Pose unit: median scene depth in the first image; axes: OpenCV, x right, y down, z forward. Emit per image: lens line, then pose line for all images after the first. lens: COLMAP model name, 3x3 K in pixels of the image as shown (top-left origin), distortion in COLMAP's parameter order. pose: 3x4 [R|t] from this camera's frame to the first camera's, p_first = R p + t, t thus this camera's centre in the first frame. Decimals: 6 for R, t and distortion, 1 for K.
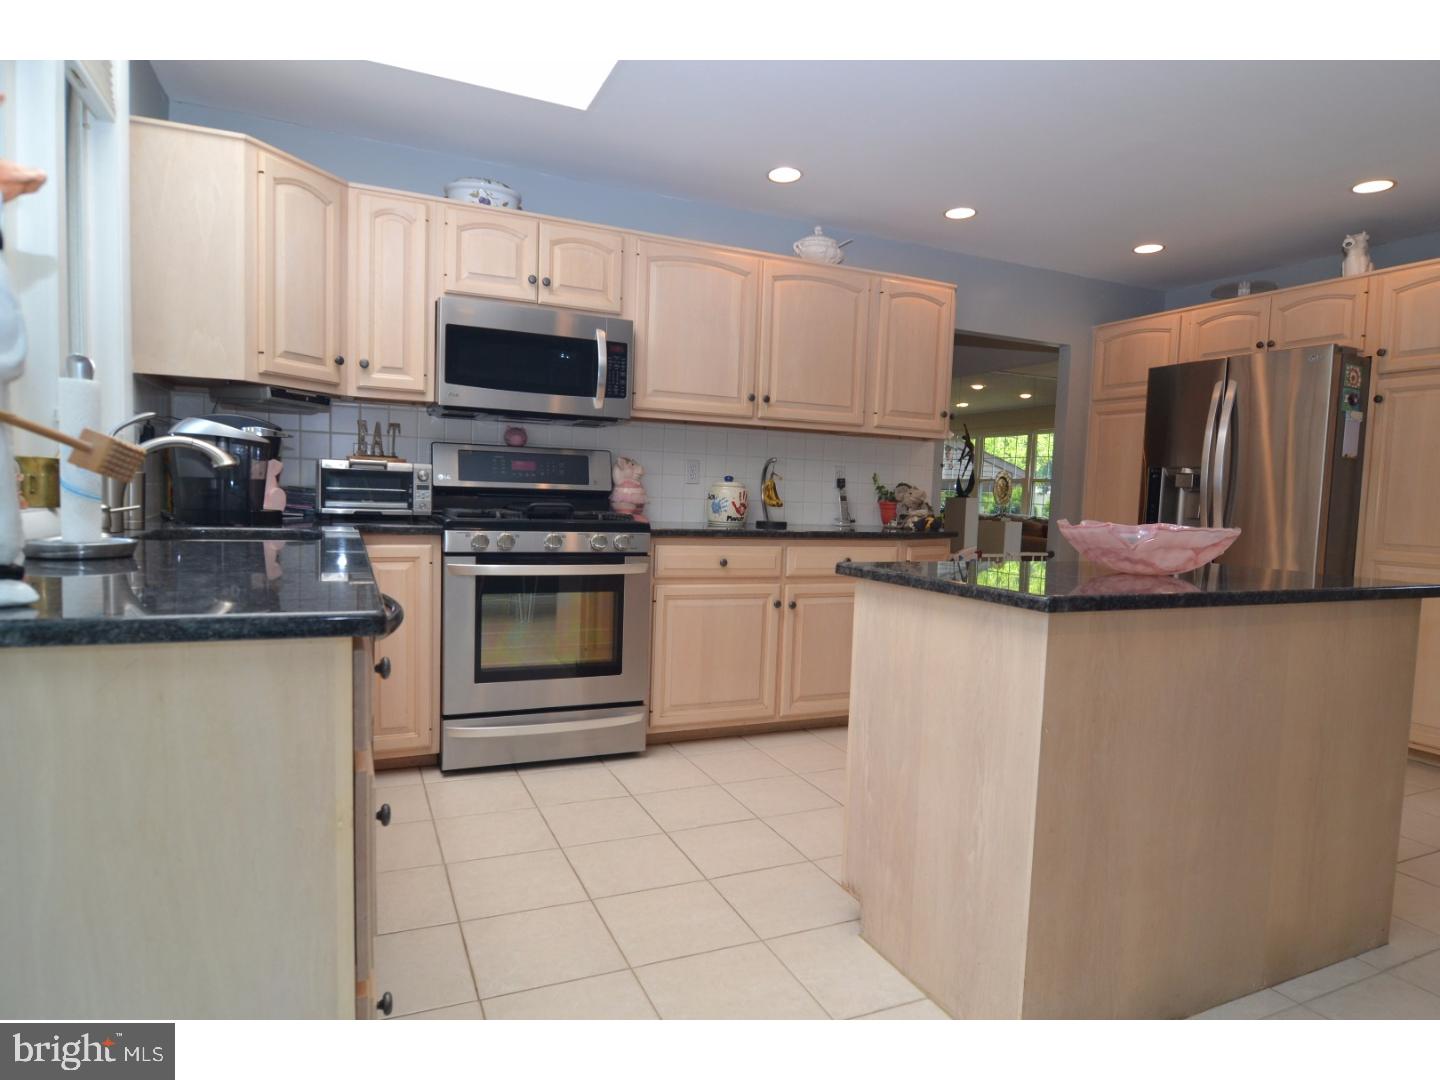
lens RADIAL K [[829.1, 0, 720.0], [0, 829.1, 540.0], [0, 0, 1]] dist [-0.000866, -0.000257]
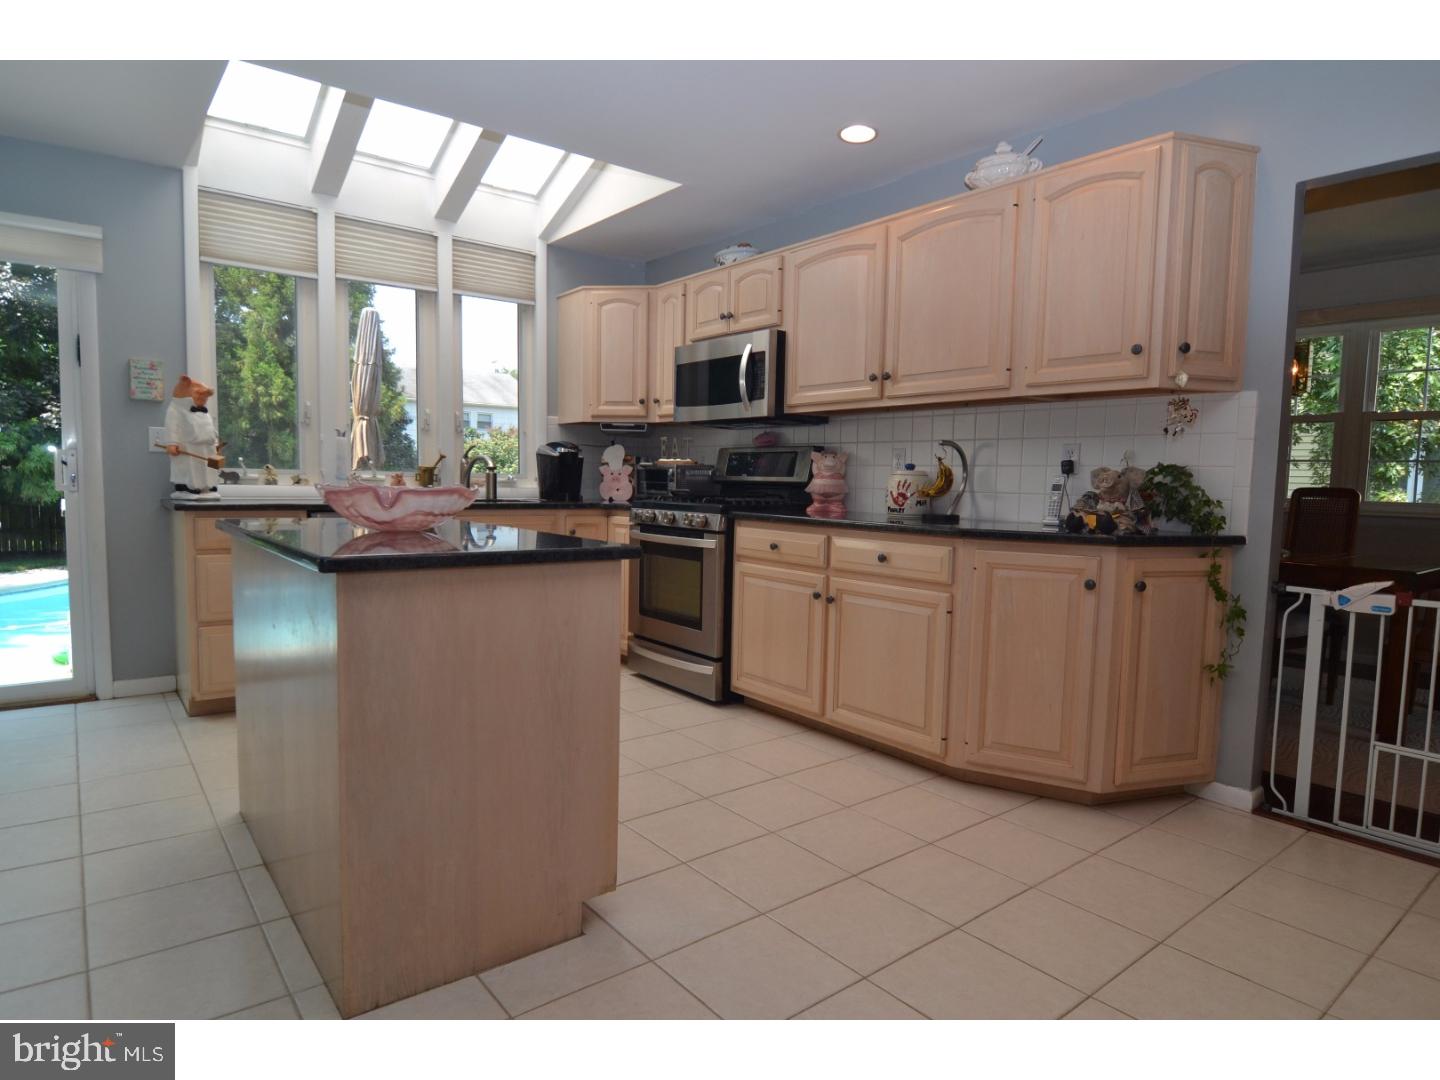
lens RADIAL K [[829.1, 0, 720.0], [0, 829.1, 540.0], [0, 0, 1]] dist [-0.000866, -0.000257]
pose [[0.251804, 0.040091, -0.966947, 0.956707], [-0.072946, 0.997086, 0.022345, 0.001280], [0.965025, 0.064908, 0.253995, 0.650264]]
